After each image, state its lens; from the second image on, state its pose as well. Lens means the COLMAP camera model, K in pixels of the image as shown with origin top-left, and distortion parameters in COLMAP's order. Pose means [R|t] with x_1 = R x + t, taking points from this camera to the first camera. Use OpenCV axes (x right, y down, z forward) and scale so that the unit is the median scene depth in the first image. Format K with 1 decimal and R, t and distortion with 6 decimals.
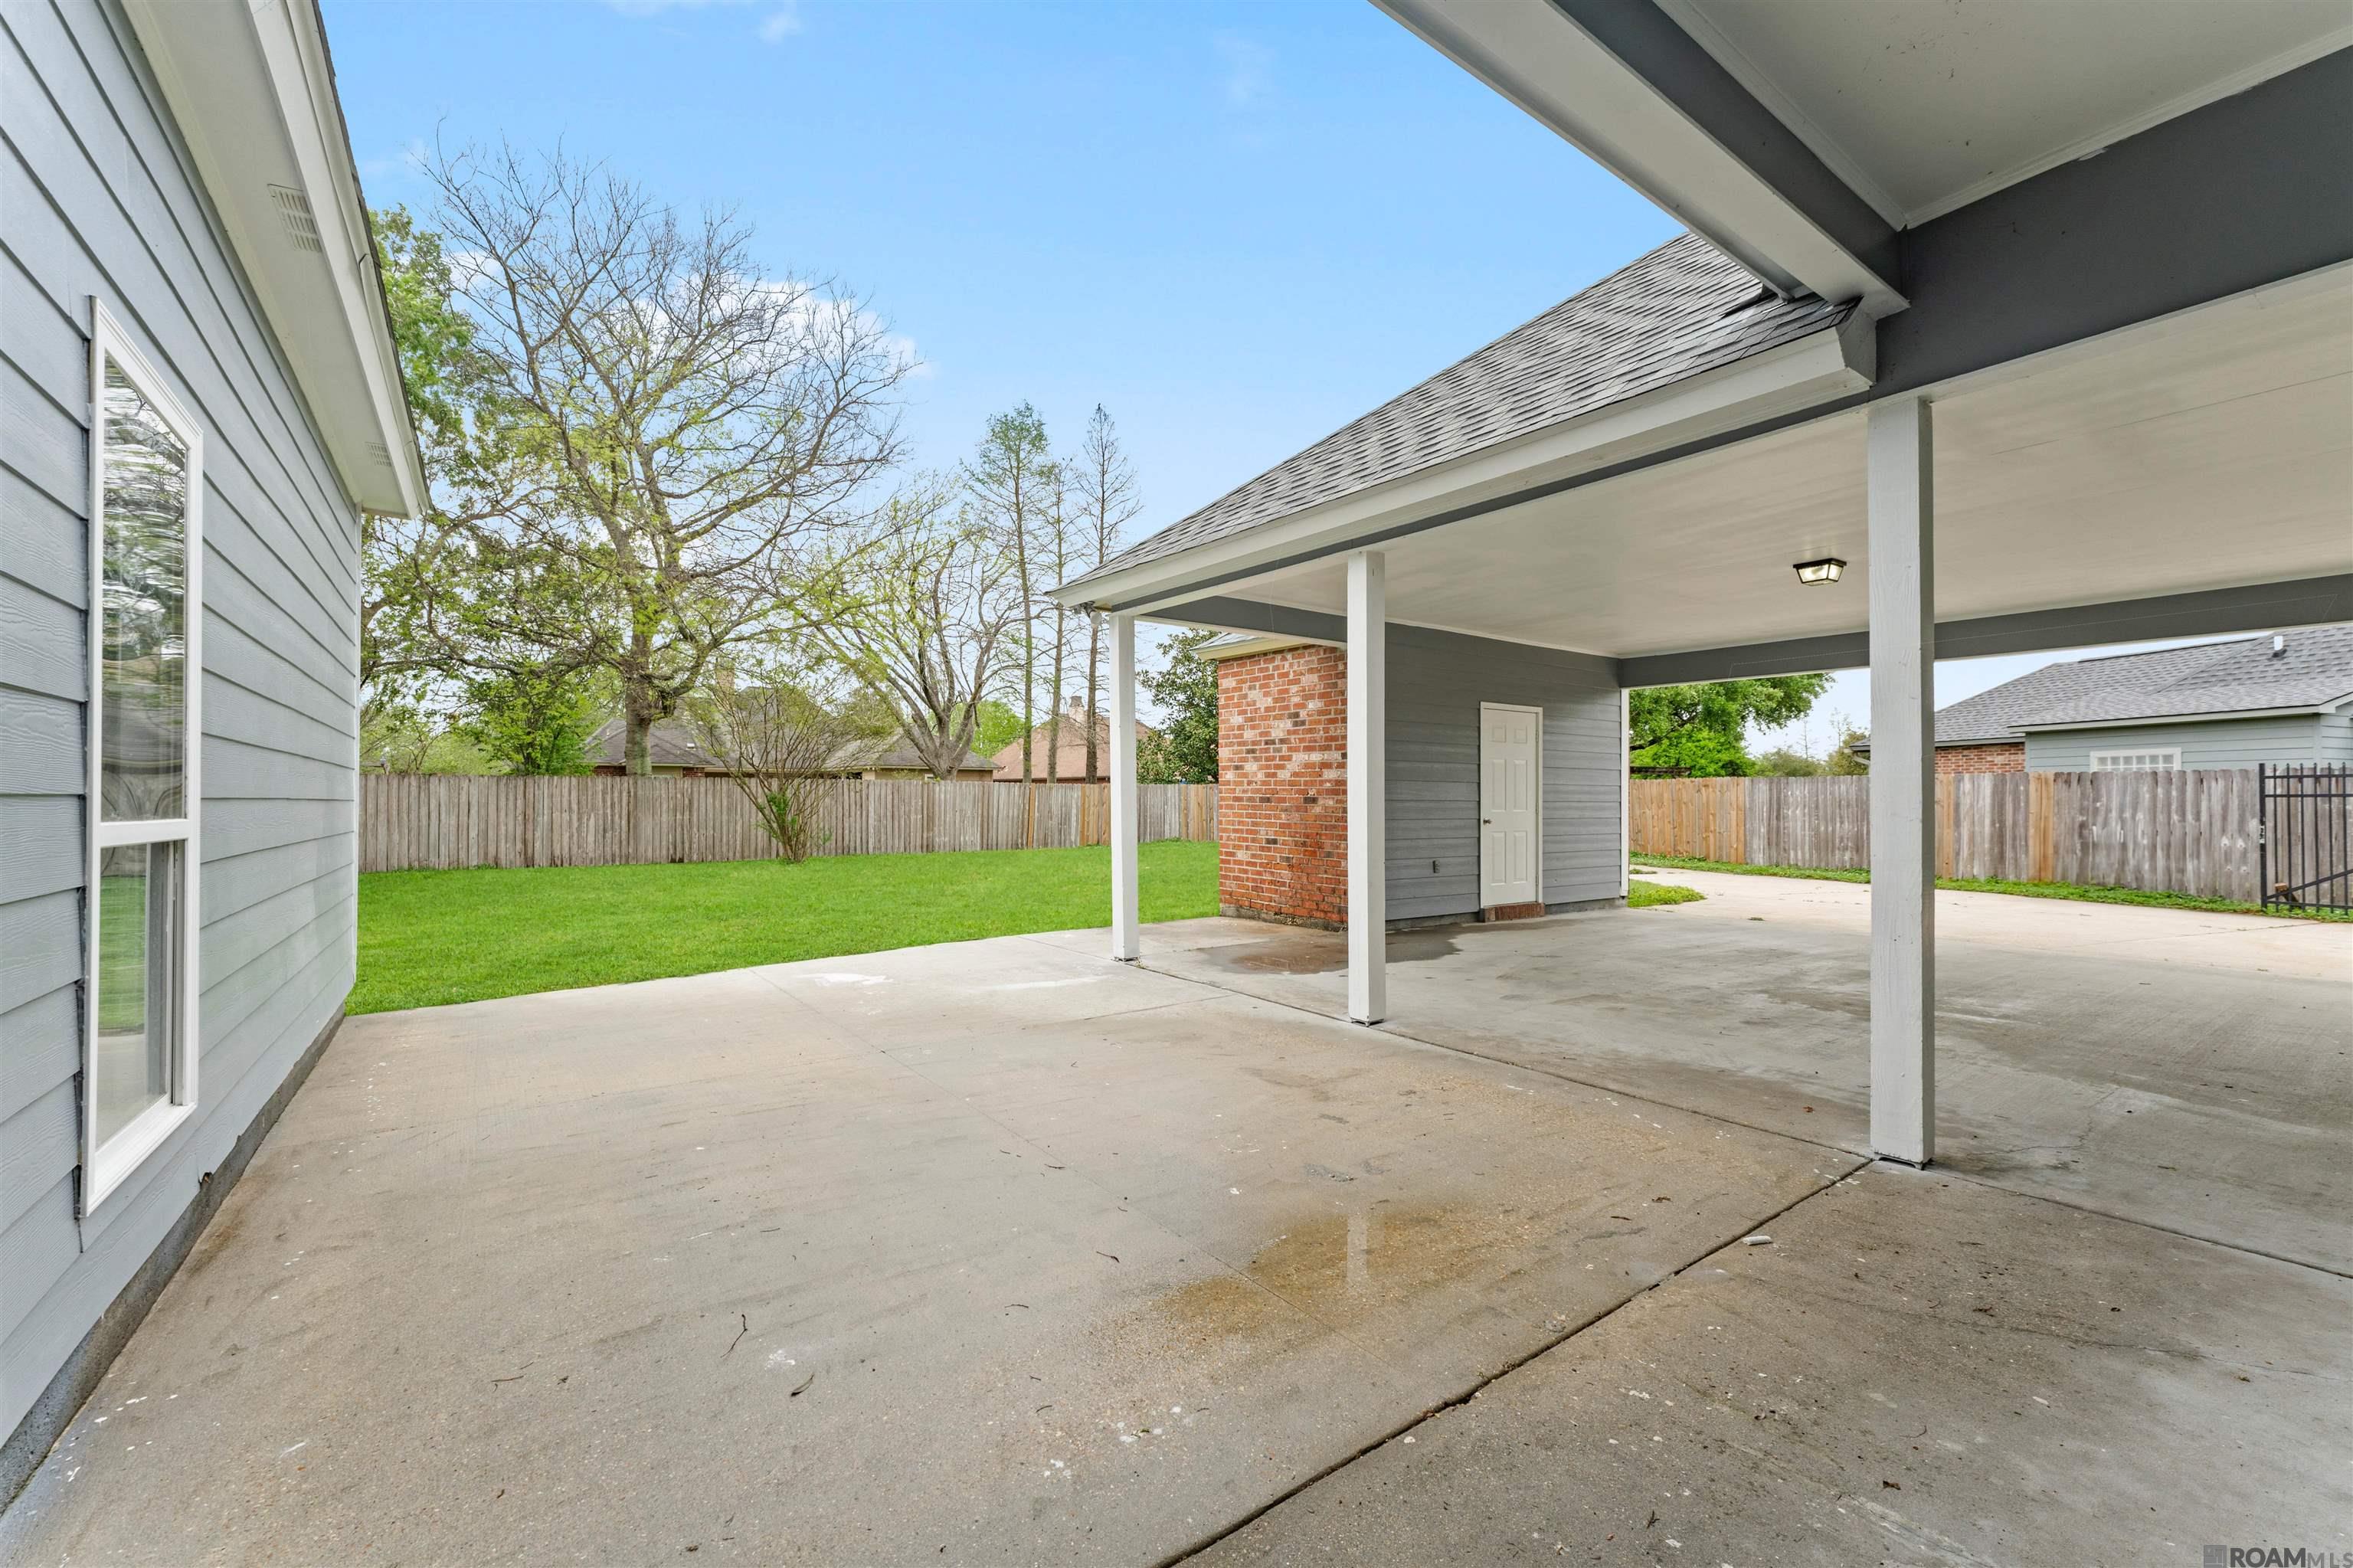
lens RADIAL K [[937.3, 0, 1168.1], [0, 937.3, 784.6], [0, 0, 1]] dist [-0.000684, 0.000129]
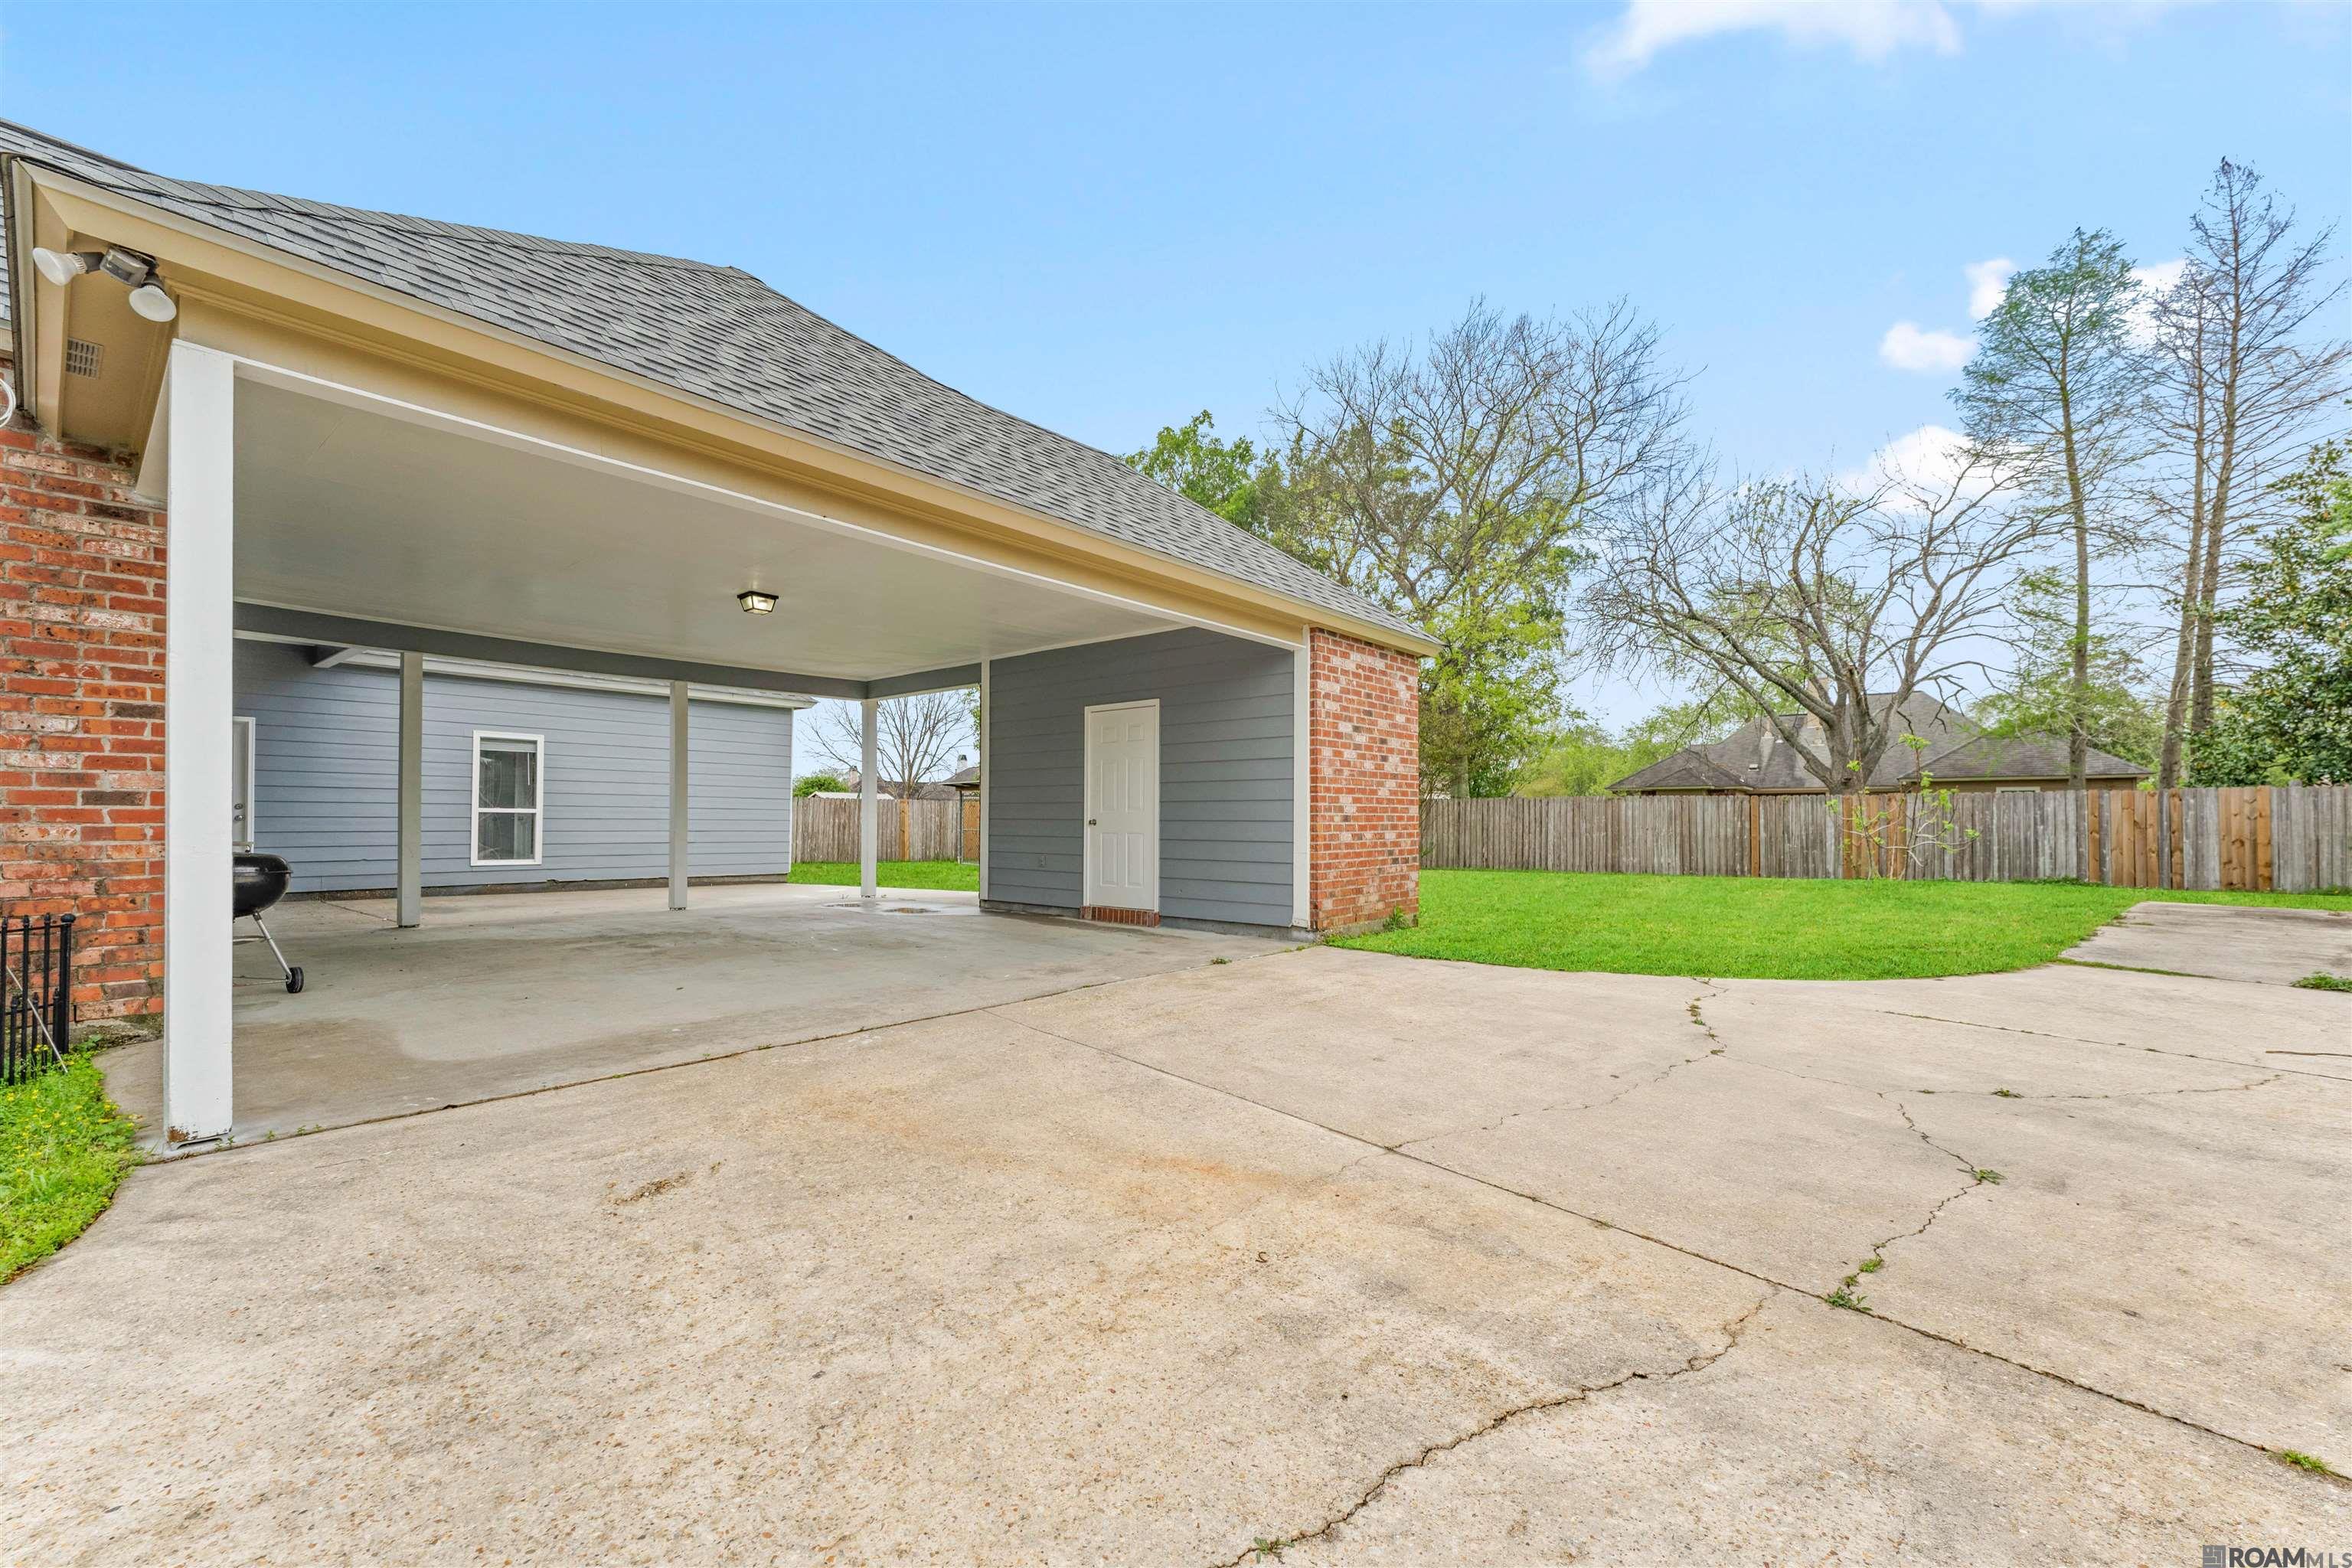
lens RADIAL K [[936.8, 0, 1167.6], [0, 936.8, 784.6], [0, 0, 1]] dist [-0.000684, 0.000129]
pose [[0.253754, -0.040223, -0.966432, 0.798674], [0.010870, 0.999190, -0.038733, 0.023096], [0.967208, -0.000676, 0.253986, 0.485154]]
